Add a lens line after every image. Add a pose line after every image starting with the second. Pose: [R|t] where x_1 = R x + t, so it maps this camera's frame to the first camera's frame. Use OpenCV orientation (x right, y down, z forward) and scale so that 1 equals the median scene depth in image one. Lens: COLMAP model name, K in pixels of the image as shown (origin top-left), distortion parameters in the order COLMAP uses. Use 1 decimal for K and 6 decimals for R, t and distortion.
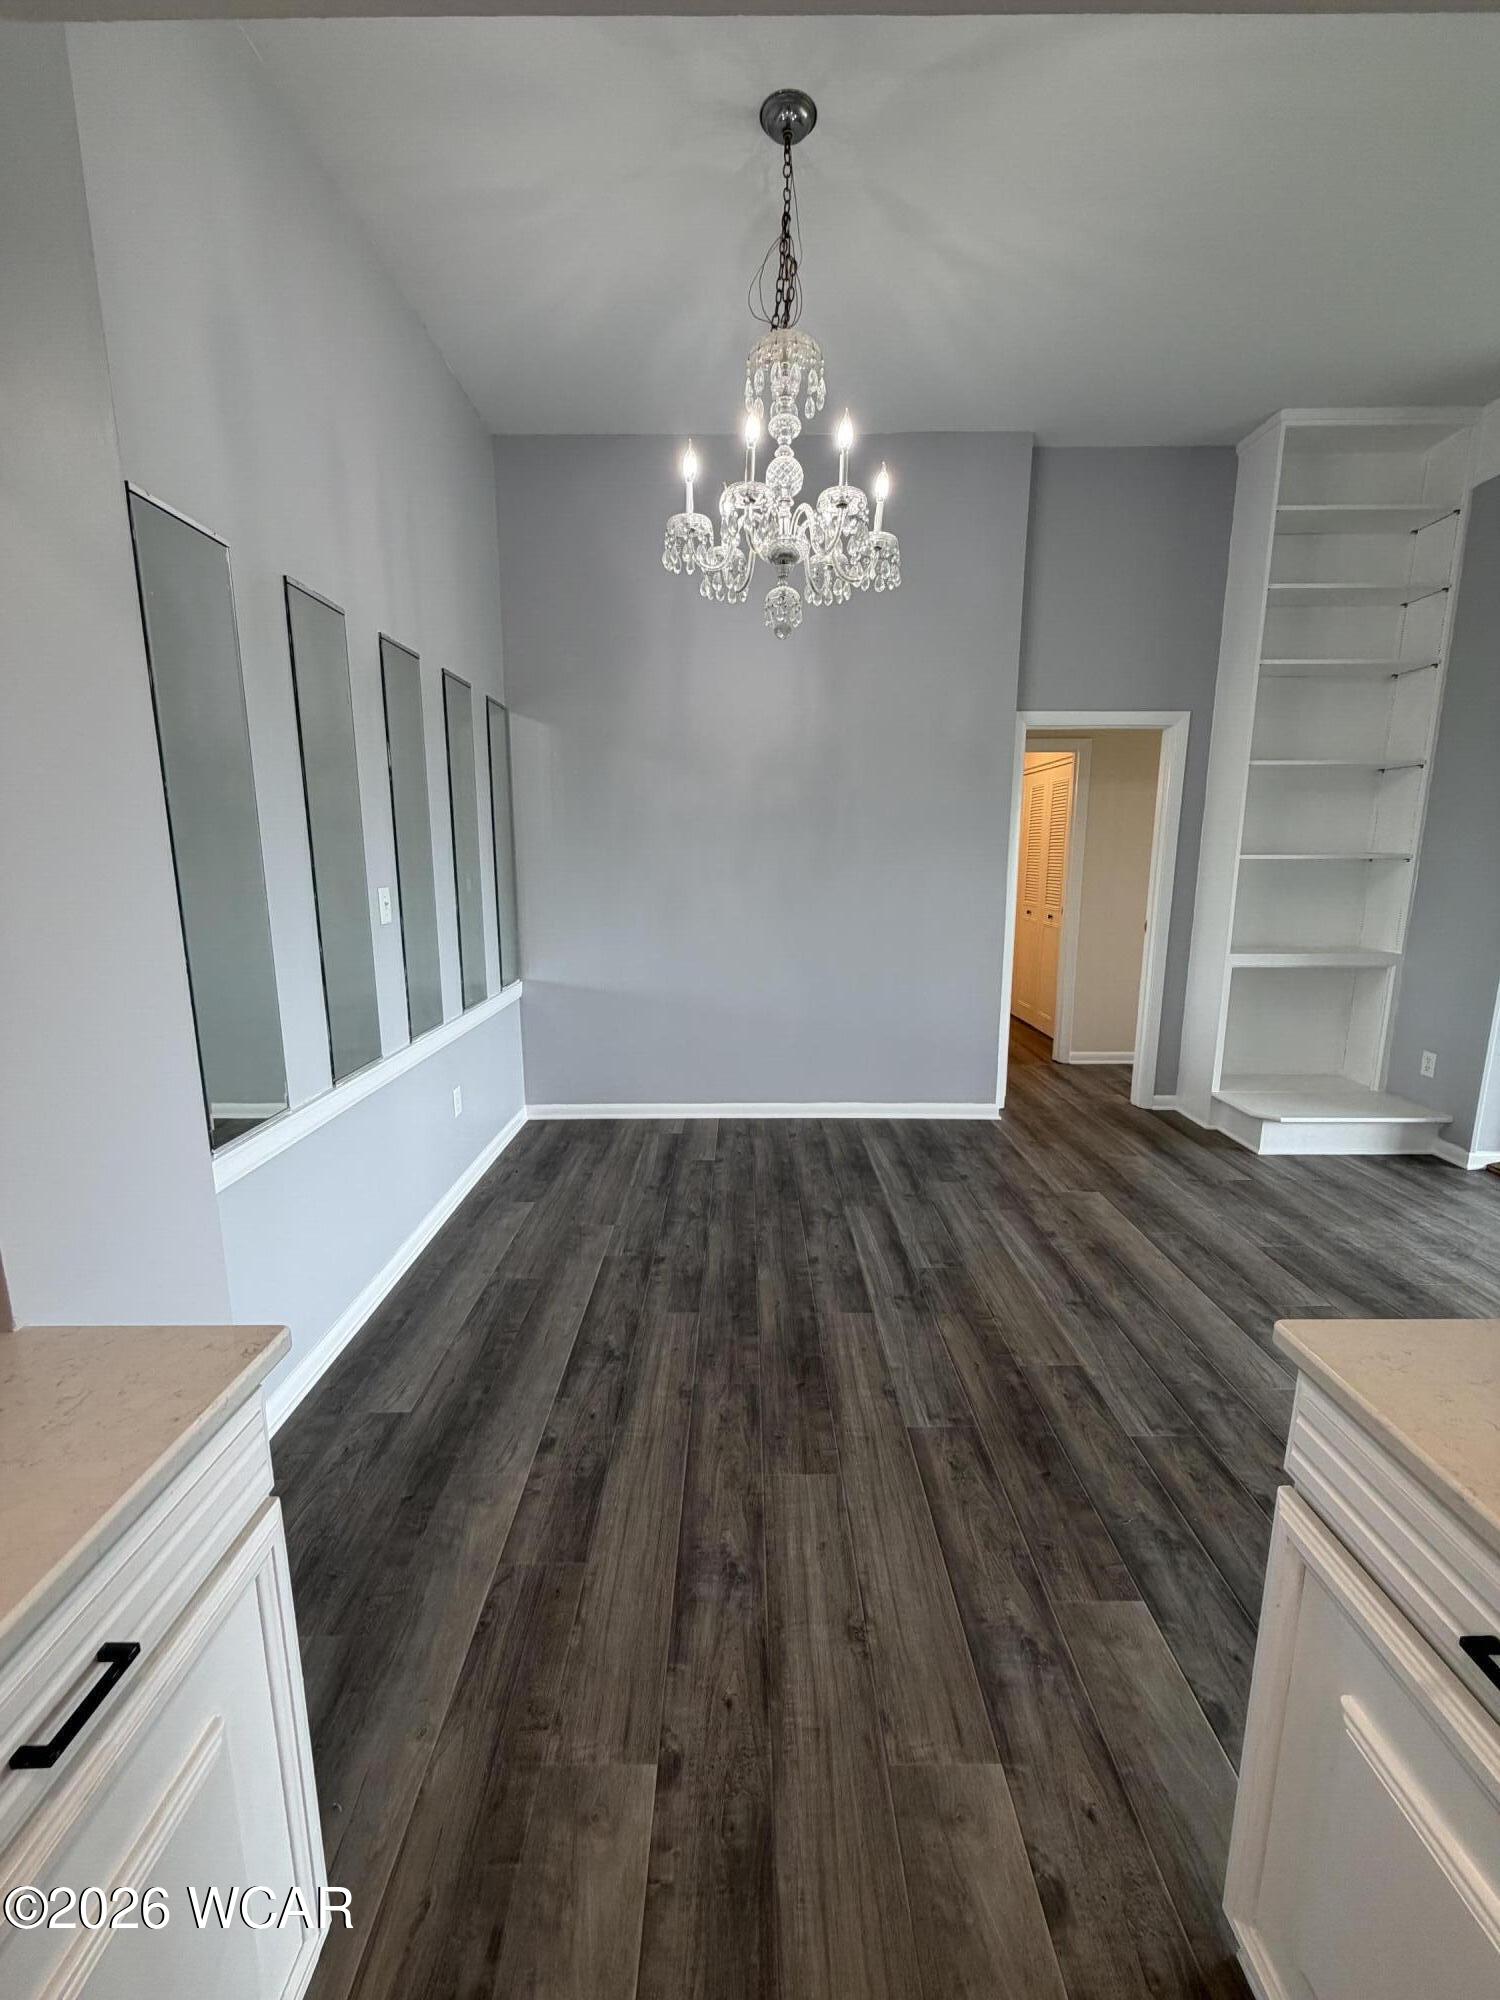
lens RADIAL K [[801.8, 0, 733.4], [0, 801.8, 992.8], [0, 0, 1]] dist [-0.001436, -0.000127]
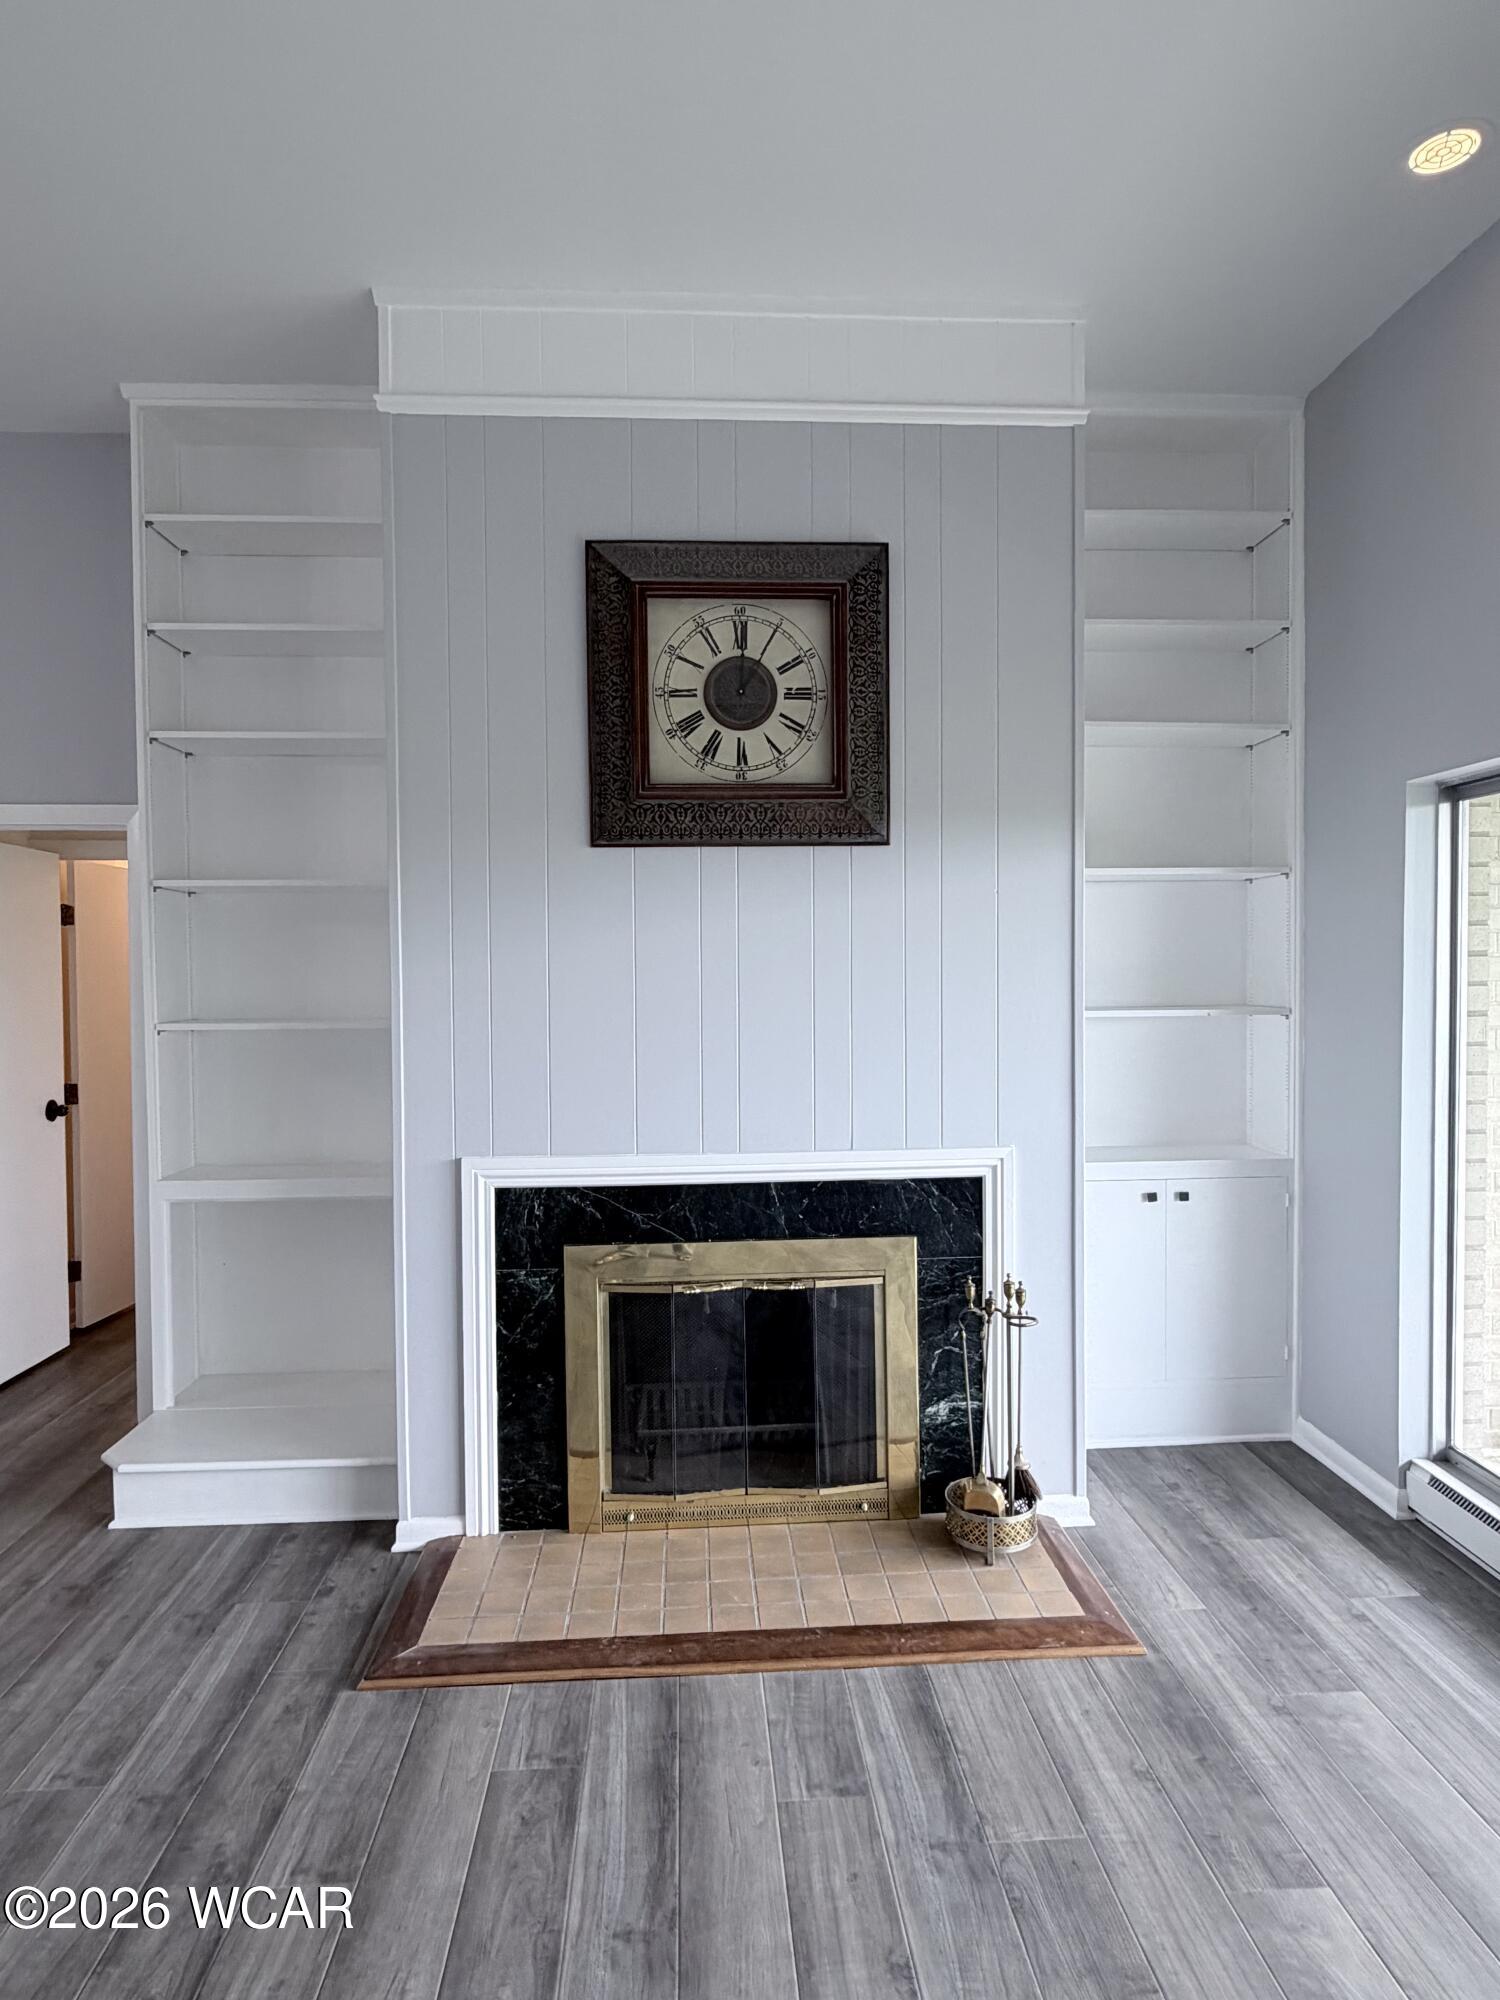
lens RADIAL K [[1137.0, 0, 753.3], [0, 1137.0, 1005.4], [0, 0, 1]] dist [-0.001116, 0.002468]
pose [[0.998518, -0.006701, 0.054009, 1.281712], [0.014646, 0.988867, -0.148079, -0.059308], [-0.052416, 0.148651, 0.987500, 0.102318]]
